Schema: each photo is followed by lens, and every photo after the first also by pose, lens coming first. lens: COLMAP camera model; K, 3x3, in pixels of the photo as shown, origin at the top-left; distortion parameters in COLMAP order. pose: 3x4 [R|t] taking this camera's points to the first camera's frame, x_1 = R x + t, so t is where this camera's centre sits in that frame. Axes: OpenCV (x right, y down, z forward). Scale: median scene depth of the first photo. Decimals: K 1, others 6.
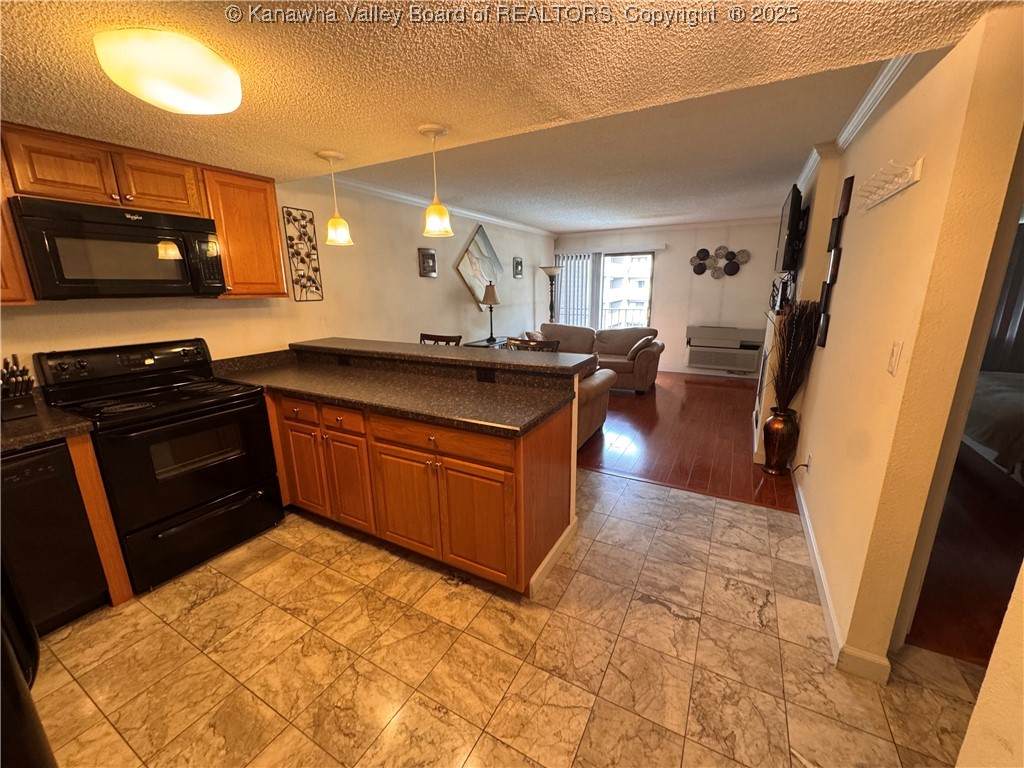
lens RADIAL K [[408.7, 0, 513.0], [0, 408.7, 385.7], [0, 0, 1]] dist [-0.001004, -0.000458]
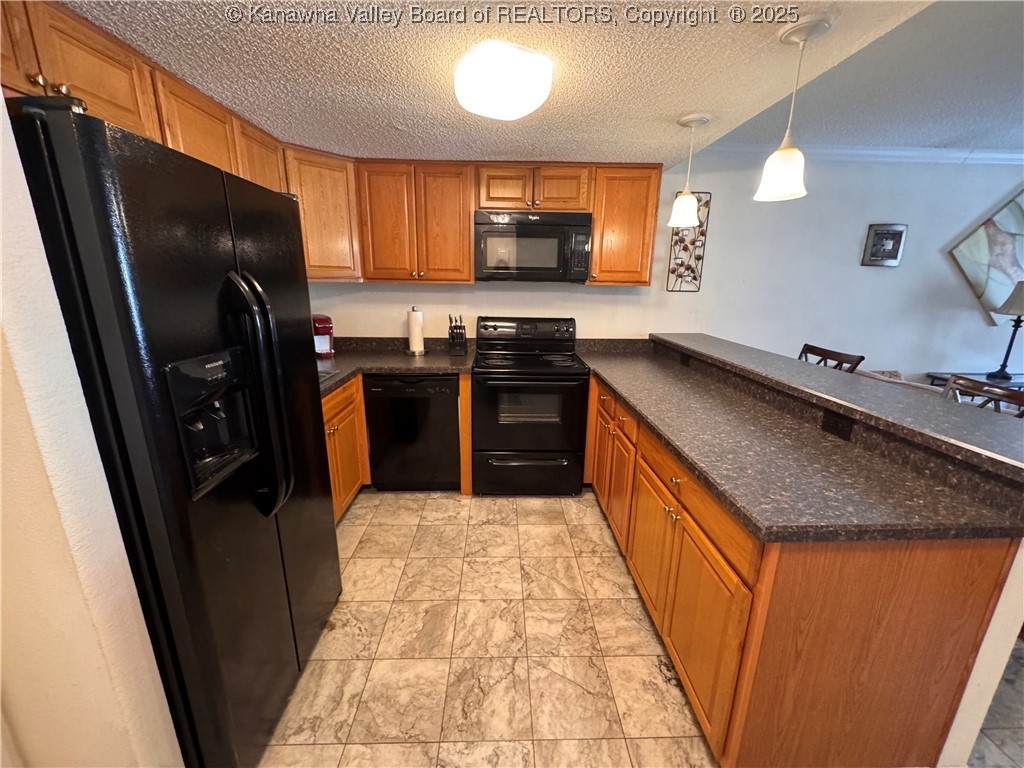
lens RADIAL K [[408.7, 0, 513.0], [0, 408.7, 385.7], [0, 0, 1]] dist [-0.001004, -0.000458]
pose [[0.505815, 0.236667, -0.829542, 0.190555], [-0.222545, 0.964879, 0.139581, -0.062452], [0.833441, 0.114008, 0.540720, 0.278127]]
